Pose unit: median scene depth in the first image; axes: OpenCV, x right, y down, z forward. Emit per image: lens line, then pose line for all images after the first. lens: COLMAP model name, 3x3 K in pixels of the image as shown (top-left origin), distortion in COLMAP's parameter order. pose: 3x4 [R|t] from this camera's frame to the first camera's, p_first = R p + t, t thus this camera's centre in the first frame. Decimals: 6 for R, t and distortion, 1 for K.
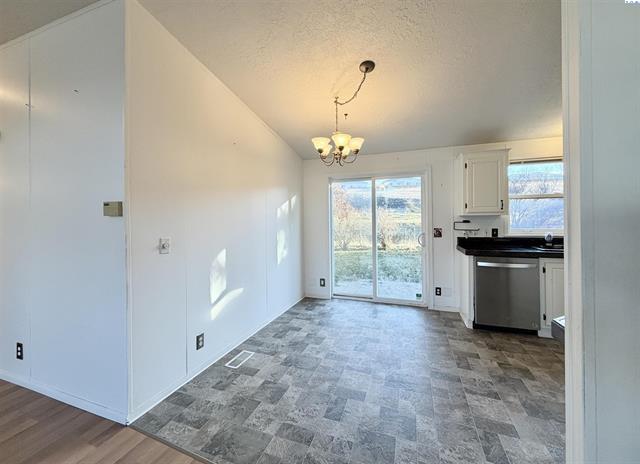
lens RADIAL K [[259.2, 0, 317.2], [0, 259.2, 219.2], [0, 0, 1]] dist [-0.000543, -0.000084]
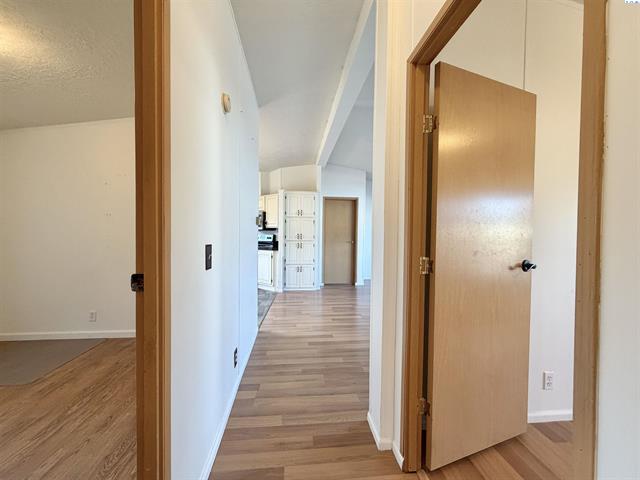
lens RADIAL K [[255.0, 0, 318.0], [0, 255.0, 239.9], [0, 0, 1]] dist [-0.001185, 0.000187]
pose [[-0.424324, -0.013135, 0.905415, -1.437753], [-0.006973, 0.999913, 0.011239, 0.040217], [-0.905484, -0.001544, -0.424378, 0.757212]]
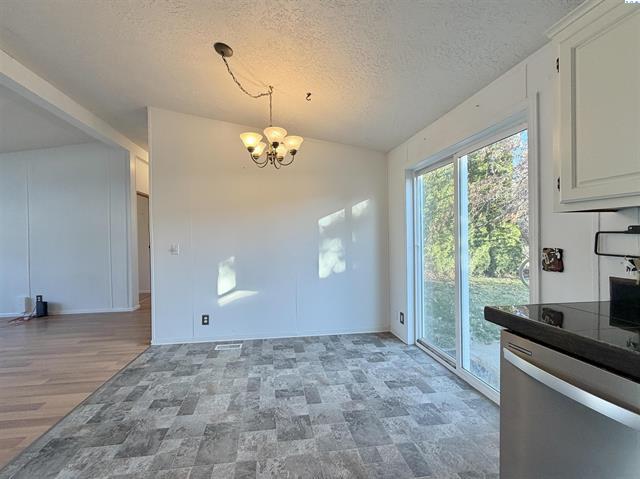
lens RADIAL K [[272.3, 0, 303.9], [0, 272.3, 239.7], [0, 0, 1]] dist [0.003135, 0.000438]
pose [[0.460815, 0.010890, -0.887430, 0.795003], [0.010582, 0.999786, 0.017764, 0.012582], [0.887433, -0.017577, 0.460601, 0.581271]]
